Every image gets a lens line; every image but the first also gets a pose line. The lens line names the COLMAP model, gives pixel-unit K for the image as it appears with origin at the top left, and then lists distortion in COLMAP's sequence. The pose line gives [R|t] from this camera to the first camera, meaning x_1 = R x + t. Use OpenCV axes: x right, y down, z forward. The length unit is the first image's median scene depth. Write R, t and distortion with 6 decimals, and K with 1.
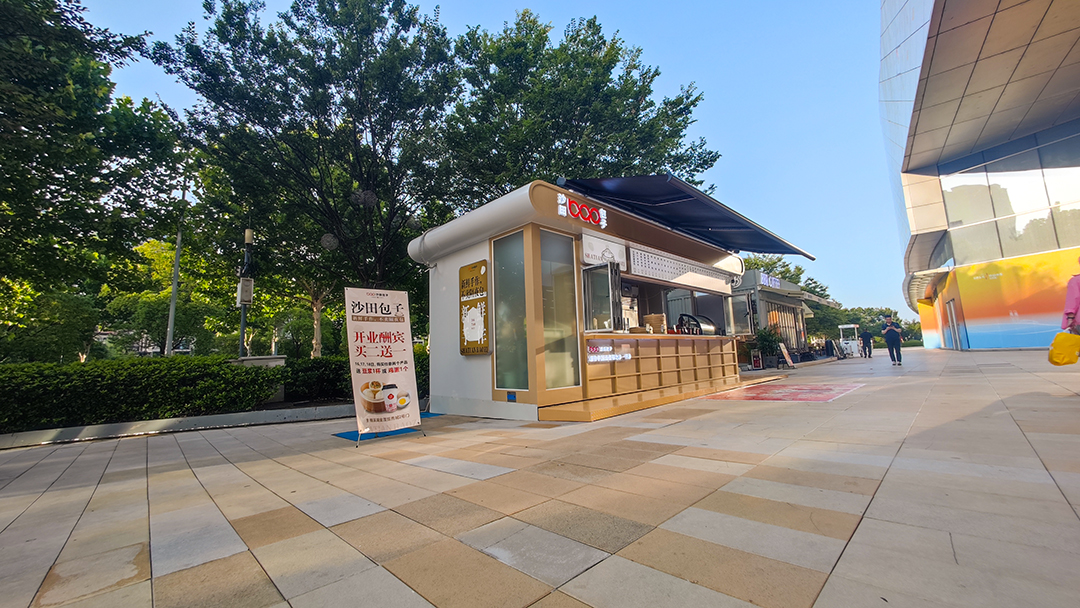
lens RADIAL K [[420.8, 0, 547.2], [0, 420.8, 279.5], [0, 0, 1]] dist [-0.003727, -0.000253]
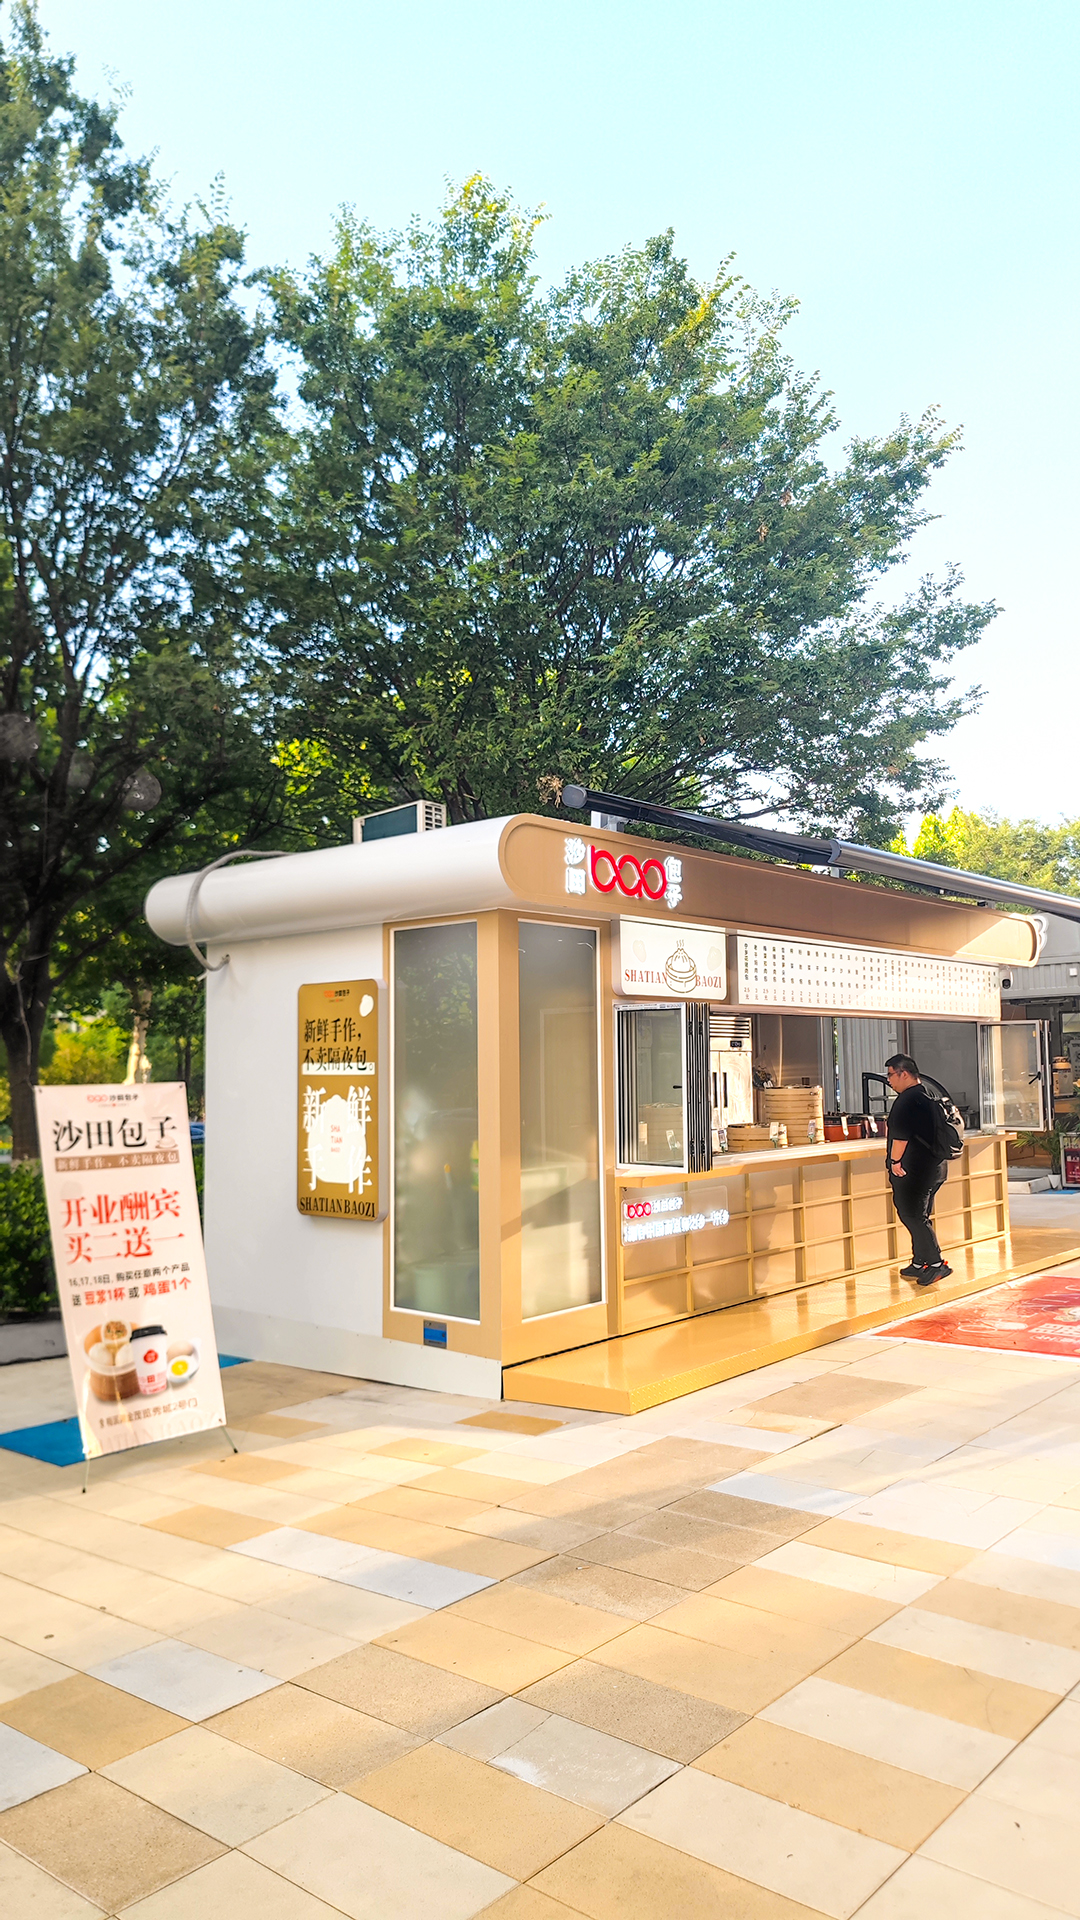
lens RADIAL K [[1315.4, 0, 596.0], [0, 1315.4, 904.8], [0, 0, 1]] dist [0.080147, -0.069654]
pose [[0.995641, 0.030828, 0.088023, -0.058489], [-0.035573, 0.997968, 0.052860, -0.221671], [-0.086214, -0.055761, 0.994715, -0.281398]]
